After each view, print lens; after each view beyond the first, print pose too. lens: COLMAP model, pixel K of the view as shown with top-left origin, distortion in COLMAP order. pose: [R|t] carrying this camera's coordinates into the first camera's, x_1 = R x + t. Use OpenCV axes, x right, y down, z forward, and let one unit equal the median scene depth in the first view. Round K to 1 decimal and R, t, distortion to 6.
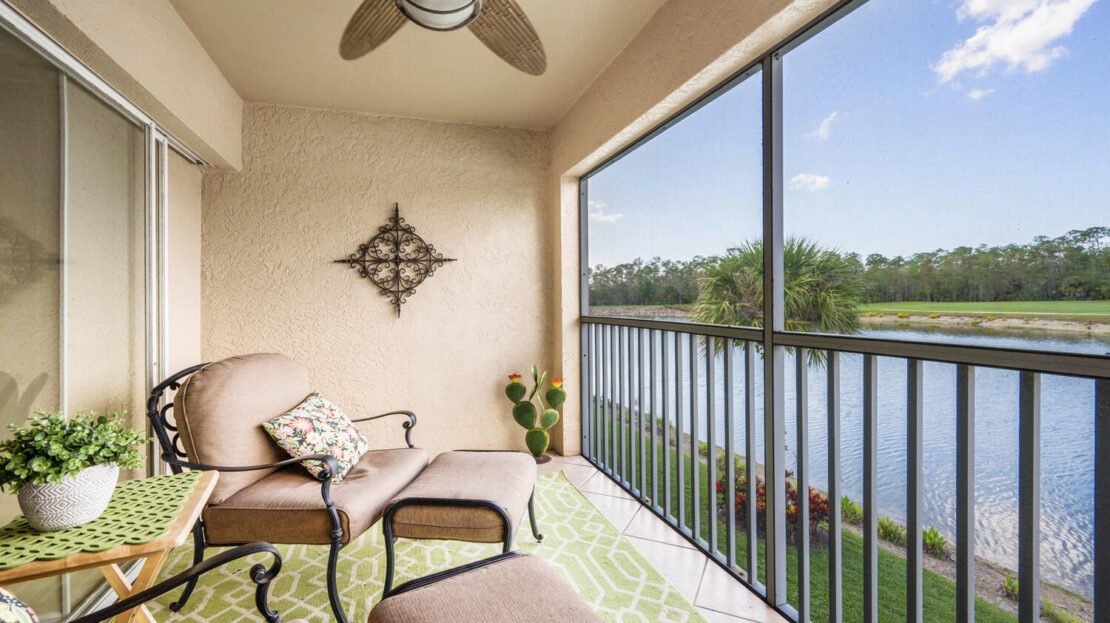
lens RADIAL K [[469.4, 0, 553.5], [0, 469.4, 316.0], [0, 0, 1]] dist [0.000626, 0.000262]
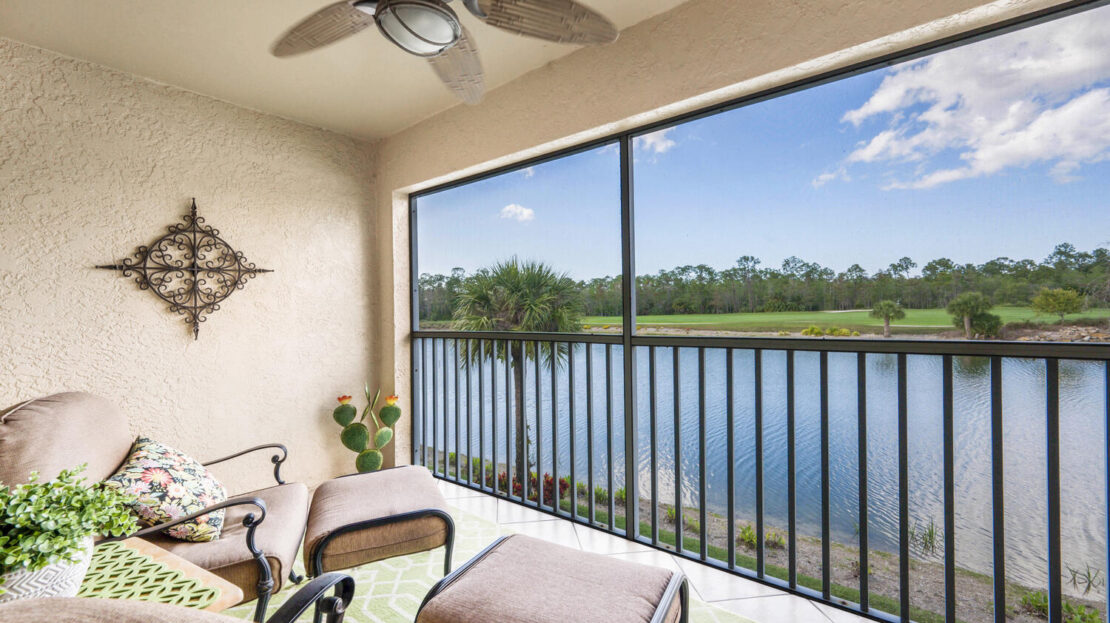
lens RADIAL K [[464.3, 0, 556.5], [0, 464.3, 329.7], [0, 0, 1]] dist [-0.001022, 0.000290]
pose [[0.838719, -0.025560, 0.543964, -0.244020], [0.029047, 0.999576, 0.002181, 0.002730], [-0.543789, 0.013971, 0.839106, -0.009708]]
